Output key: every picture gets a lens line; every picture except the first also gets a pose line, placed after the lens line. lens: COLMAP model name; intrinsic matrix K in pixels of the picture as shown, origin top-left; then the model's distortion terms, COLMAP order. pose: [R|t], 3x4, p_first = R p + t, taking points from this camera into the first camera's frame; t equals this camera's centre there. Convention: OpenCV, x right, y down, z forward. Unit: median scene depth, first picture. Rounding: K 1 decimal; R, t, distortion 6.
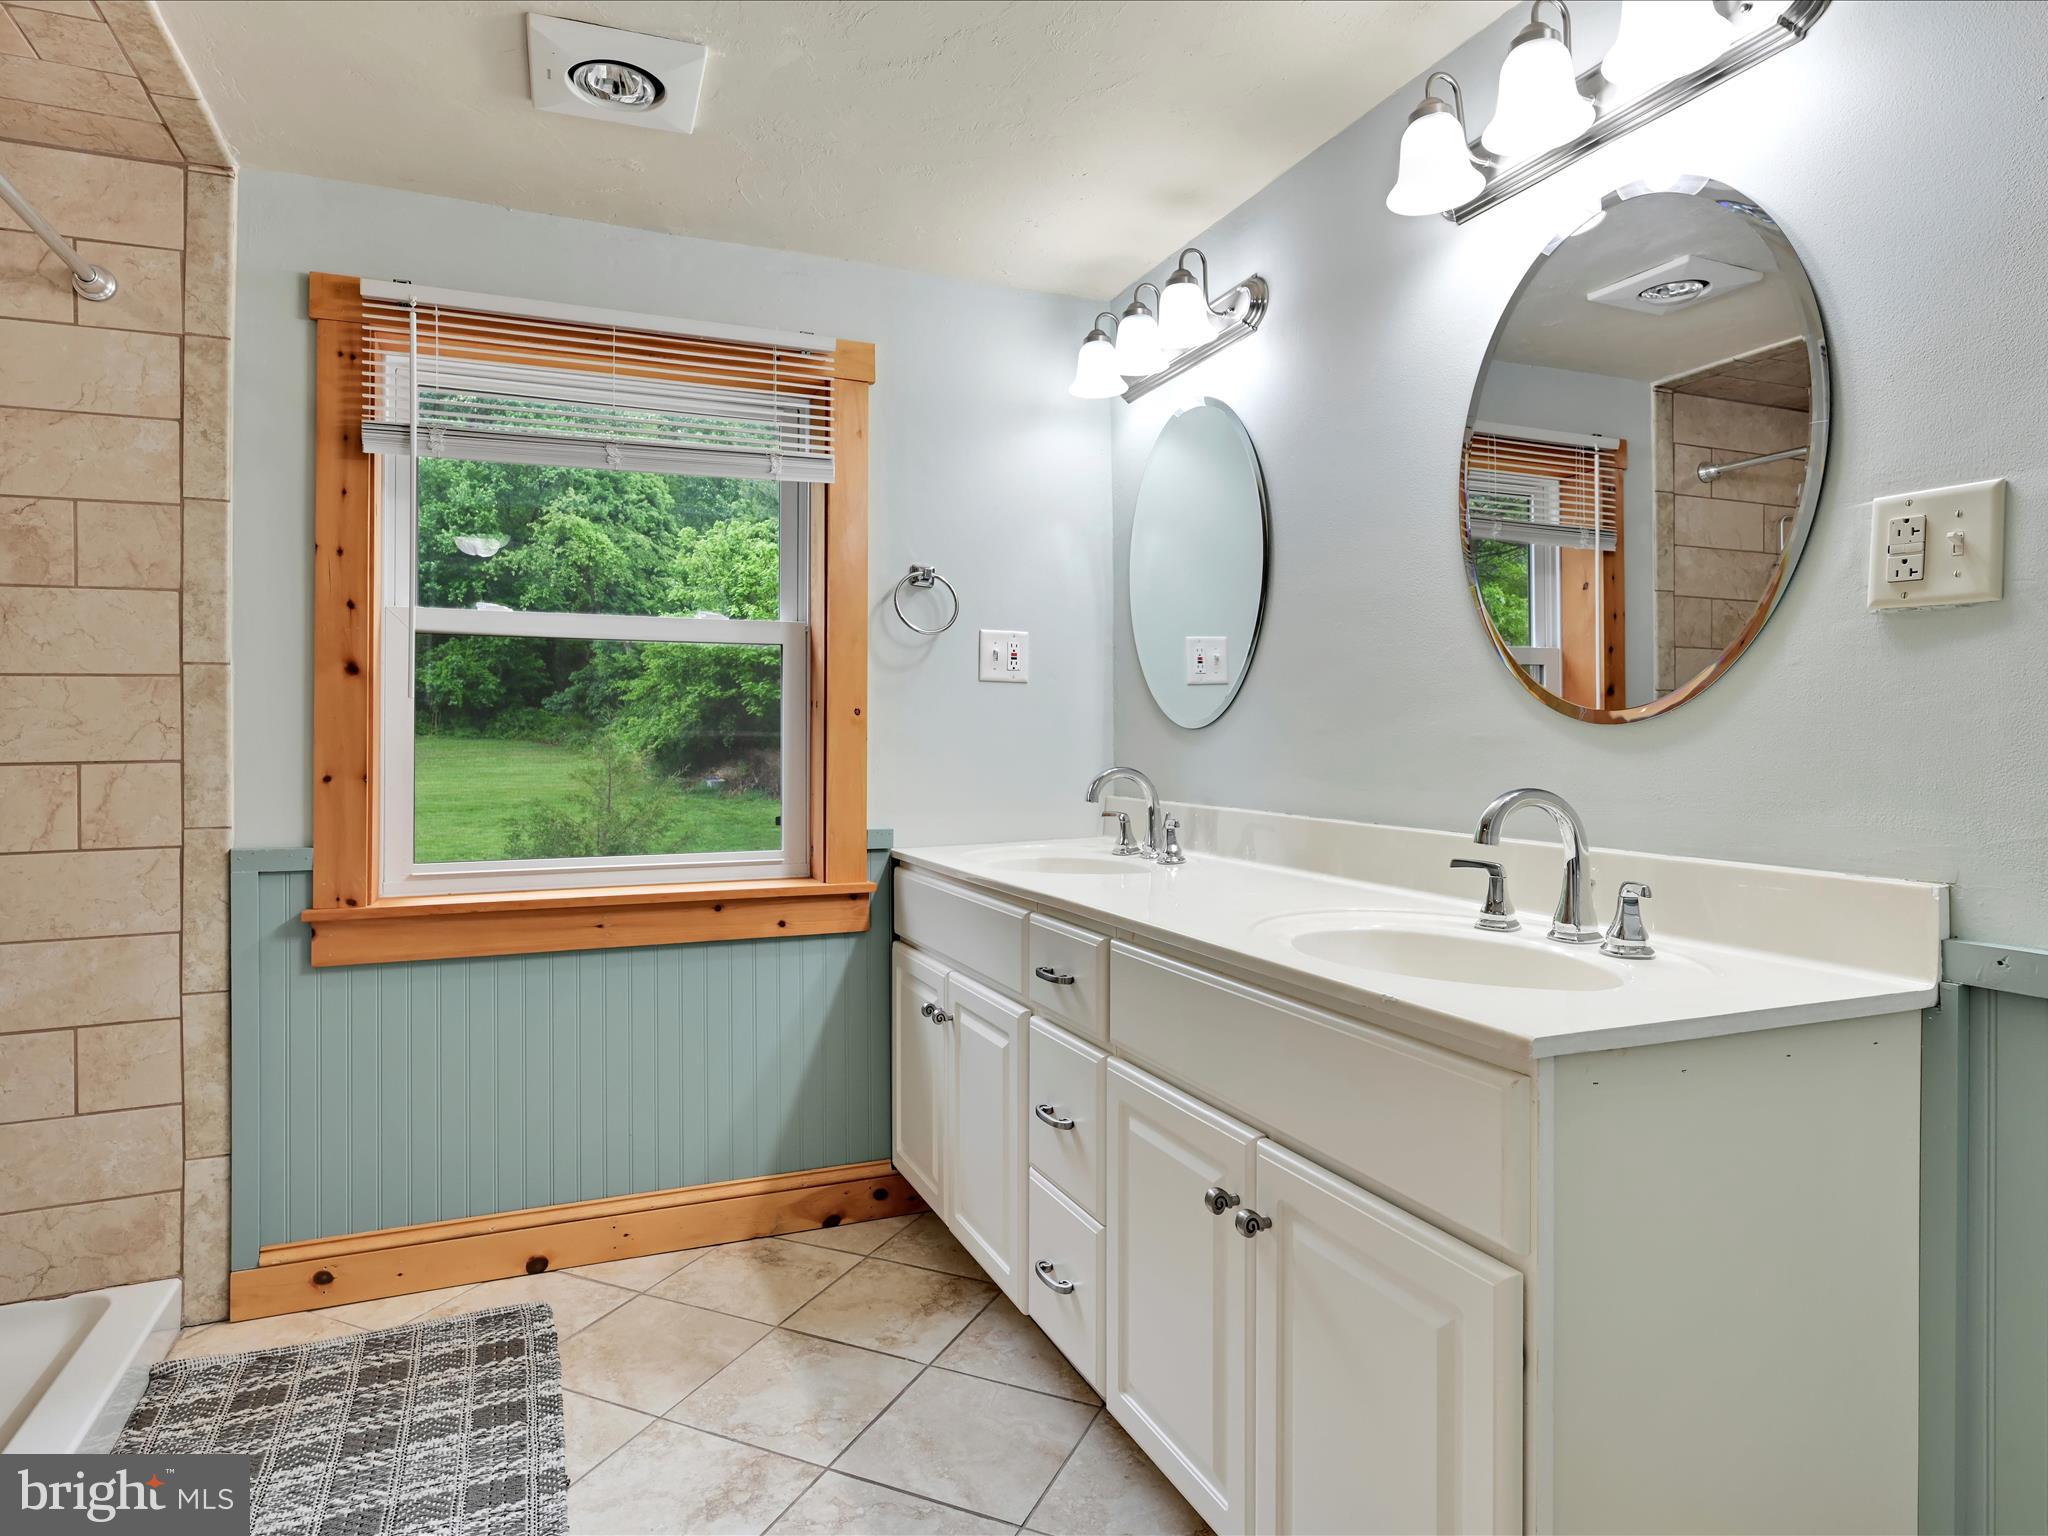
lens RADIAL K [[1180.9, 0, 1024.3], [0, 1180.9, 753.3], [0, 0, 1]] dist [0.002956, -0.001569]
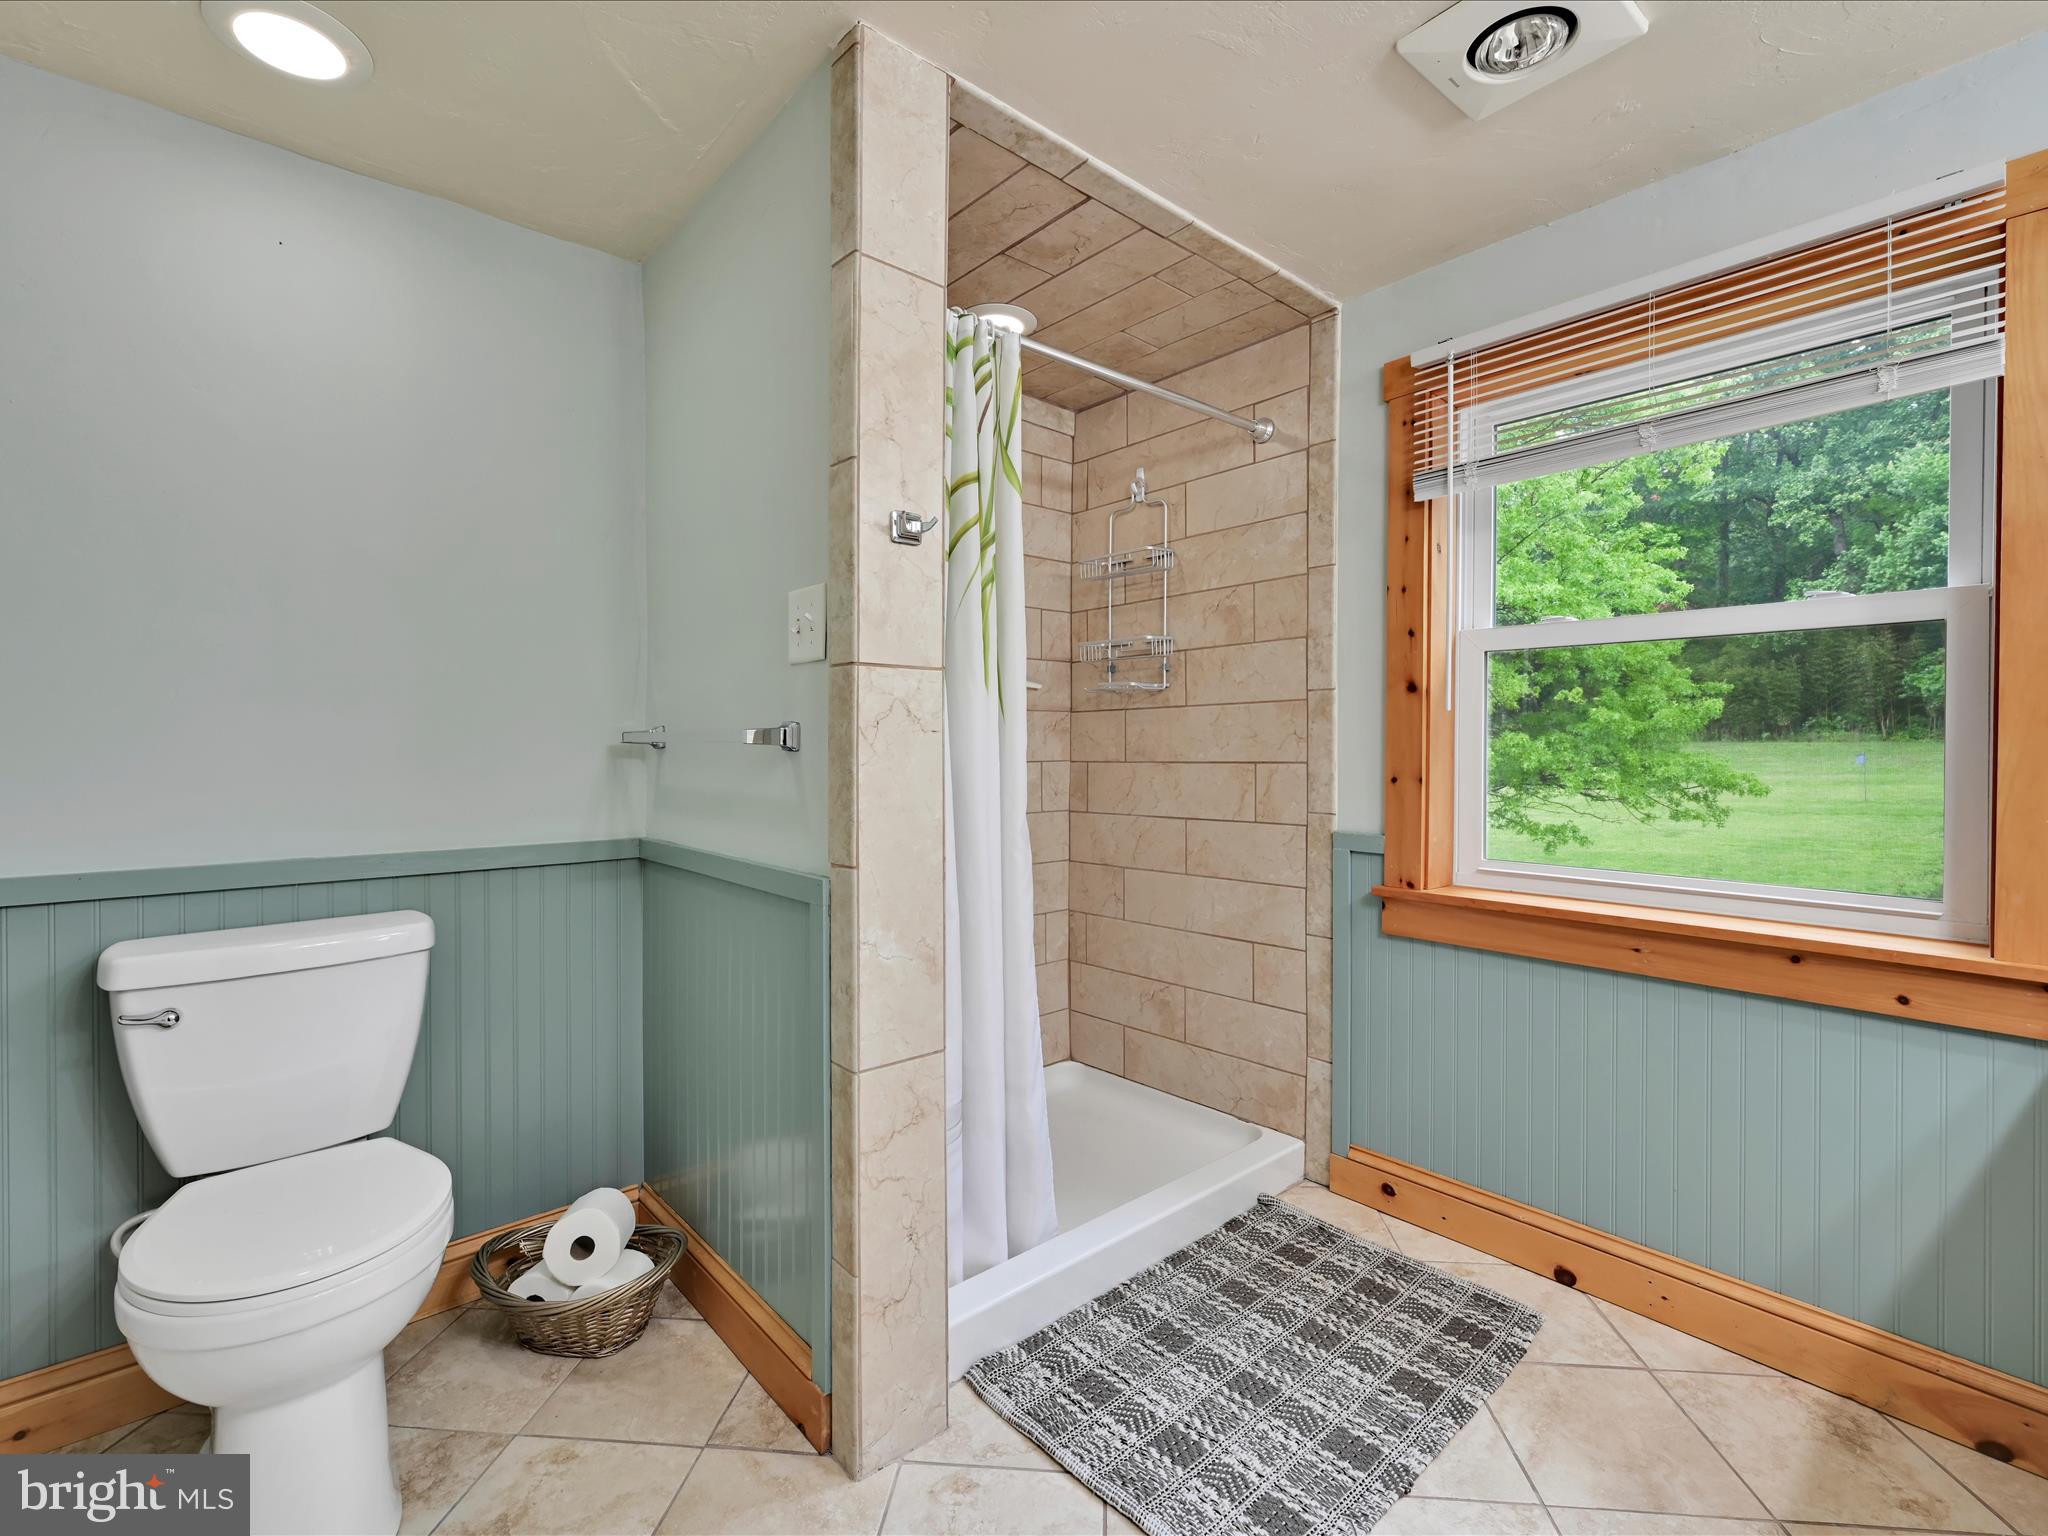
lens RADIAL K [[939.0, 0, 1027.2], [0, 939.0, 755.4], [0, 0, 1]] dist [-0.003572, 0.000355]
pose [[0.315677, 0.013862, -0.948766, 0.207764], [-0.012066, 0.999871, 0.010594, -0.009218], [0.948790, 0.008103, 0.315803, 0.353881]]
